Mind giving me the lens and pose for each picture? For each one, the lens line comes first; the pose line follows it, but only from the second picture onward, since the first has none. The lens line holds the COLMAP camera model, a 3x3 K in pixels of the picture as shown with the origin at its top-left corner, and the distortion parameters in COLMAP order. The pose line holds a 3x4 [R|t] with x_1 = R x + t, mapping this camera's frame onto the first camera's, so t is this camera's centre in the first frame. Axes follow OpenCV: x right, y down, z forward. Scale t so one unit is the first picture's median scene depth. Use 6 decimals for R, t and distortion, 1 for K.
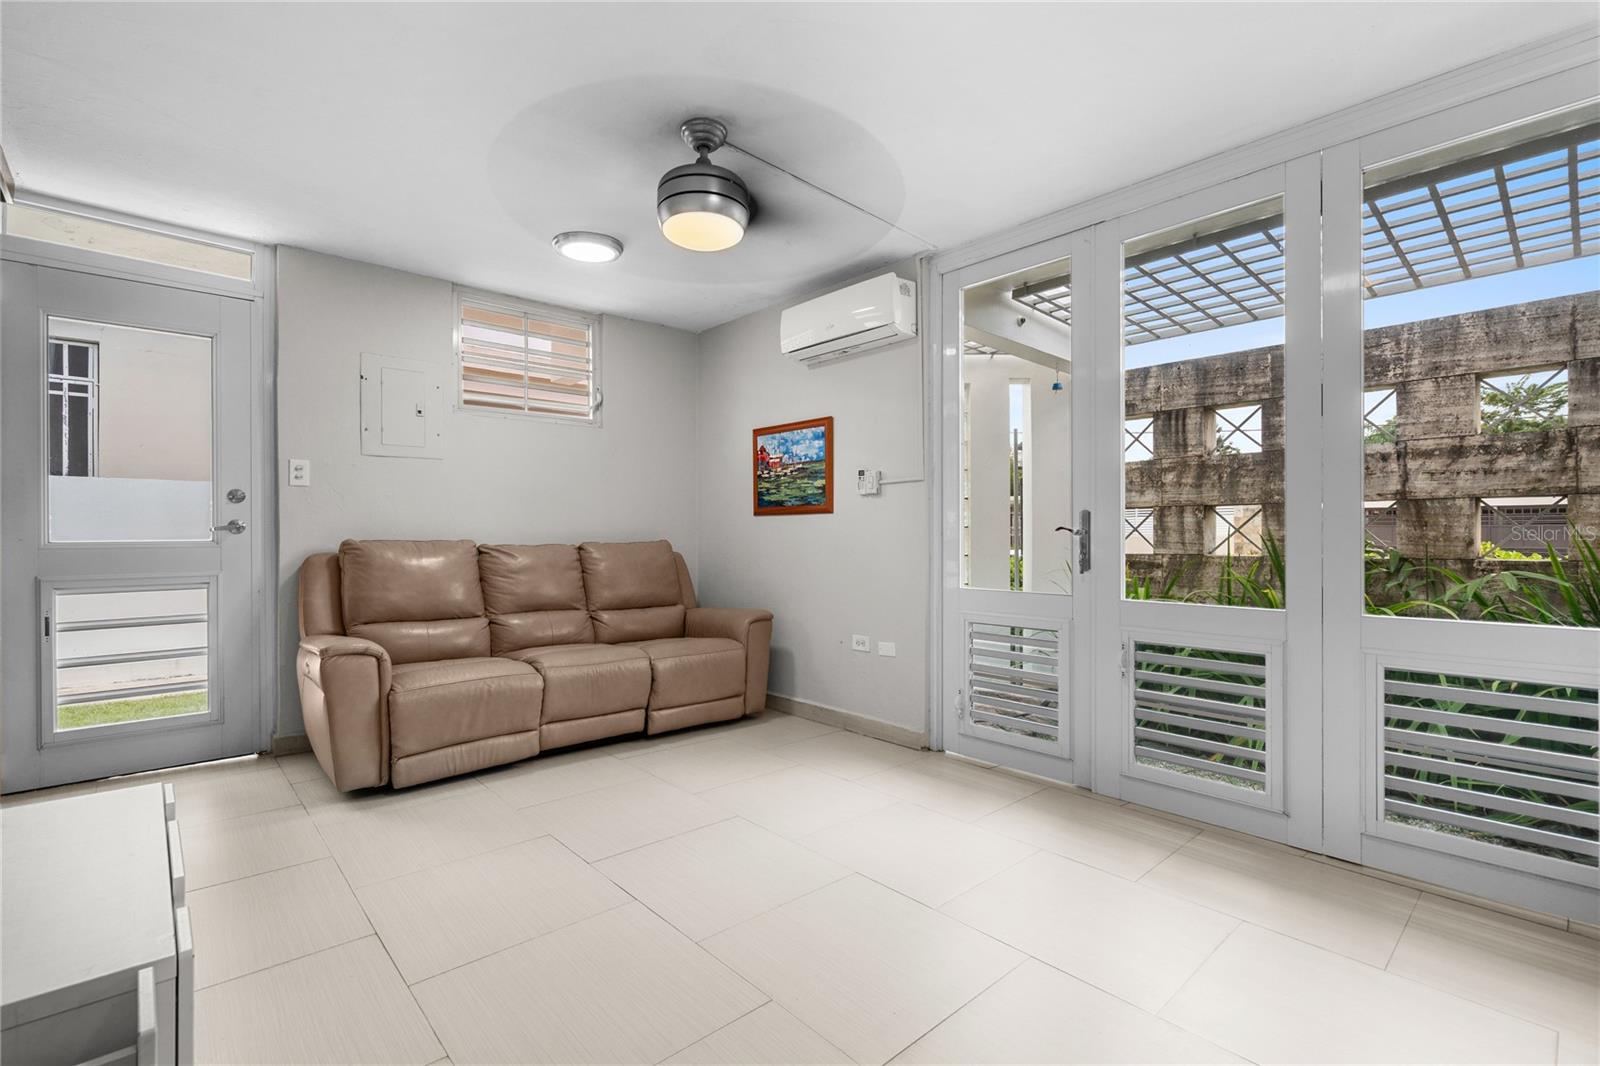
lens RADIAL K [[716.3, 0, 795.5], [0, 716.3, 530.9], [0, 0, 1]] dist [-0.003808, -0.000164]
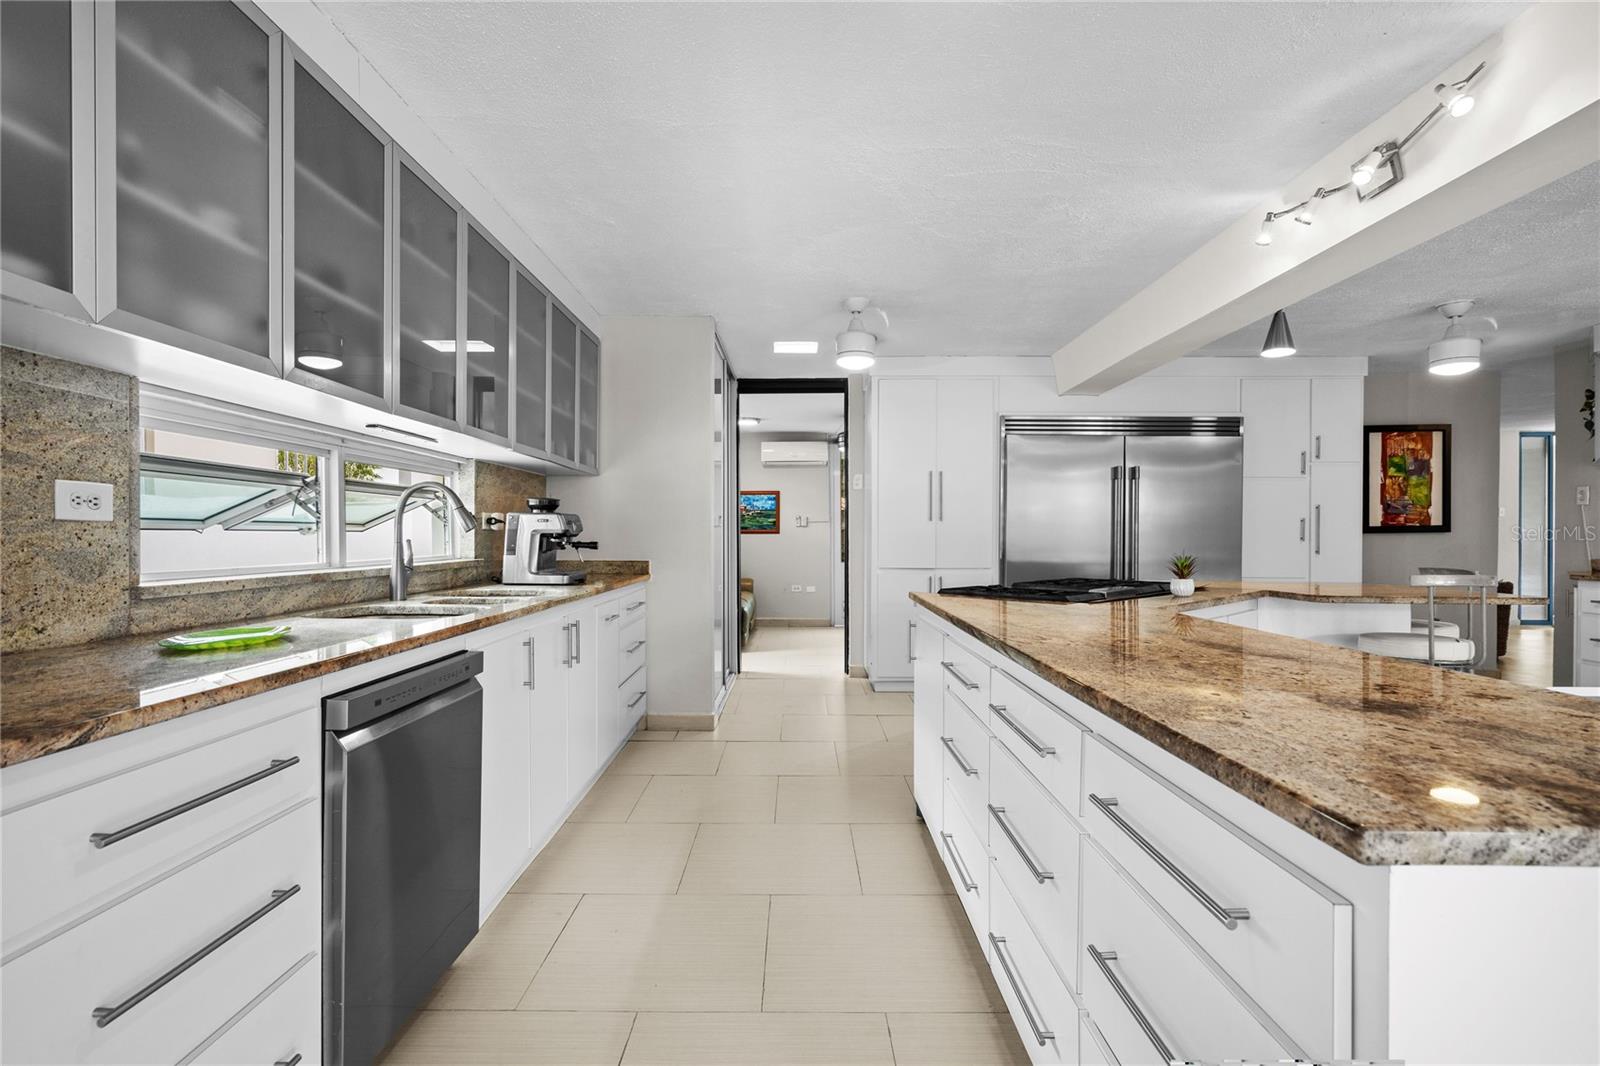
lens RADIAL K [[756.7, 0, 800.0], [0, 756.7, 533.0], [0, 0, 1]] dist [0.008711, 0.000021]
pose [[0.676055, 0.003172, 0.736844, -1.640485], [-0.001050, 0.999994, -0.003342, -0.017874], [-0.736850, 0.001486, 0.676054, -0.663146]]
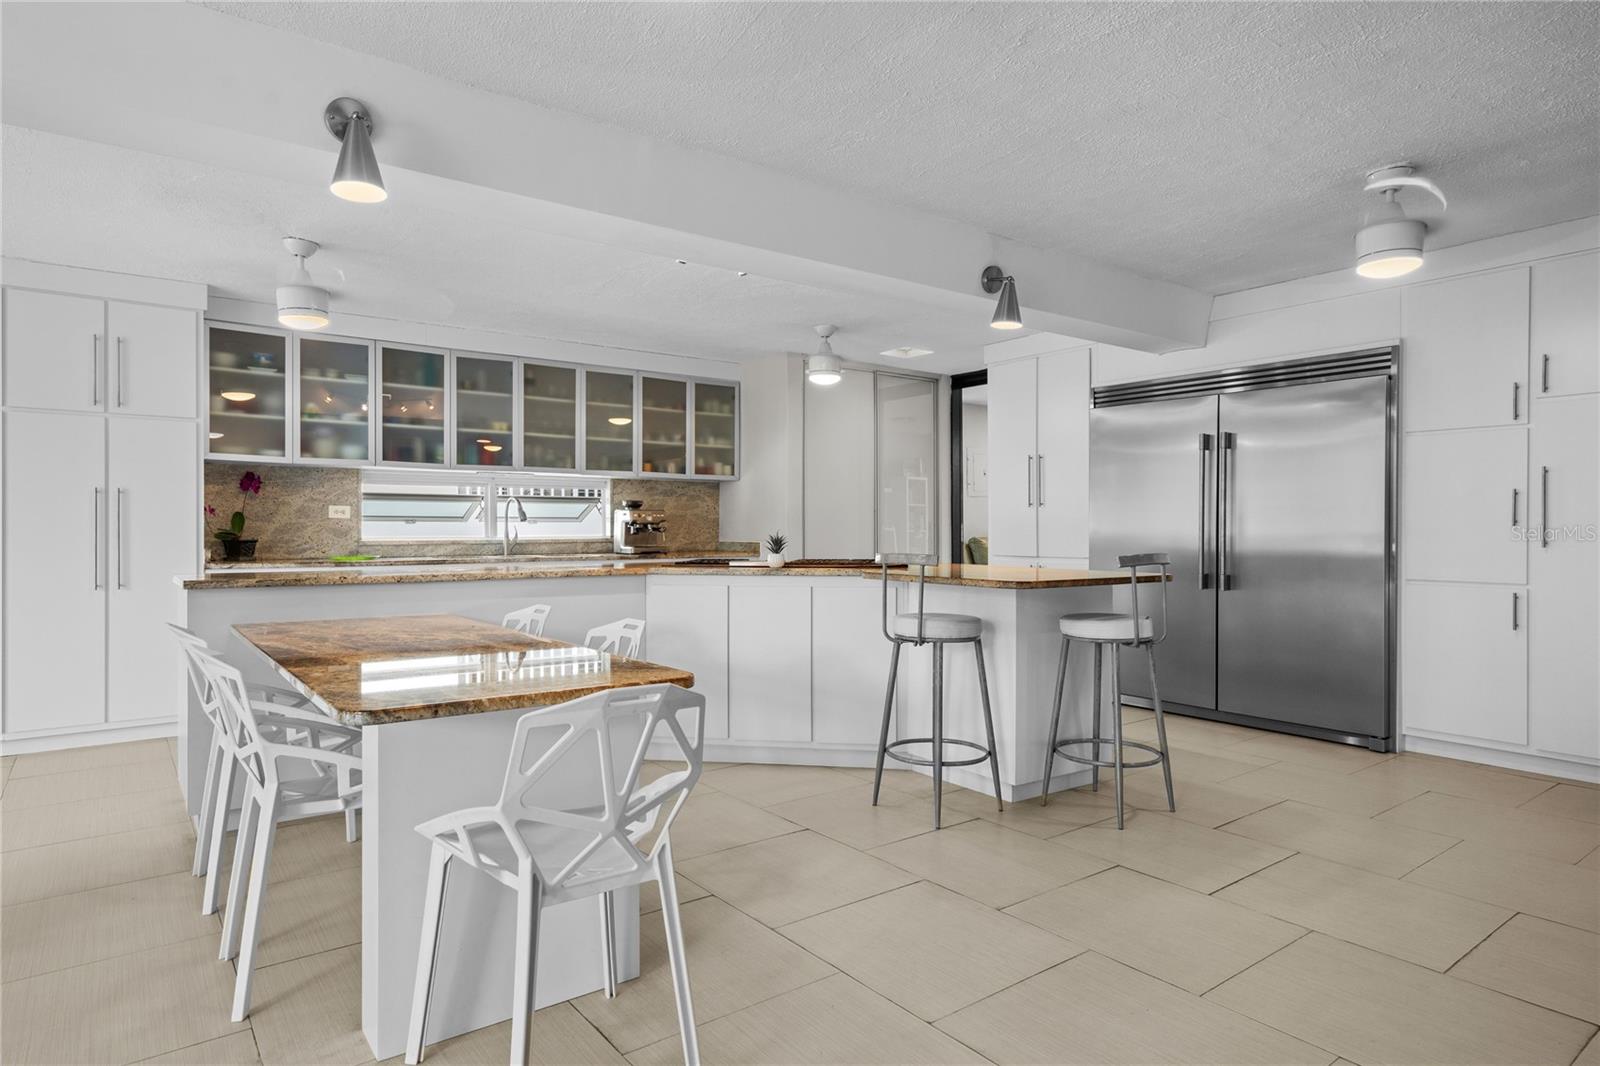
lens RADIAL K [[903.5, 0, 797.8], [0, 903.5, 534.8], [0, 0, 1]] dist [0.008090, -0.000500]
pose [[0.996163, -0.001613, -0.087503, -0.782950], [0.002184, 0.999977, 0.006434, -0.006926], [0.087490, -0.006600, 0.996144, -1.467167]]
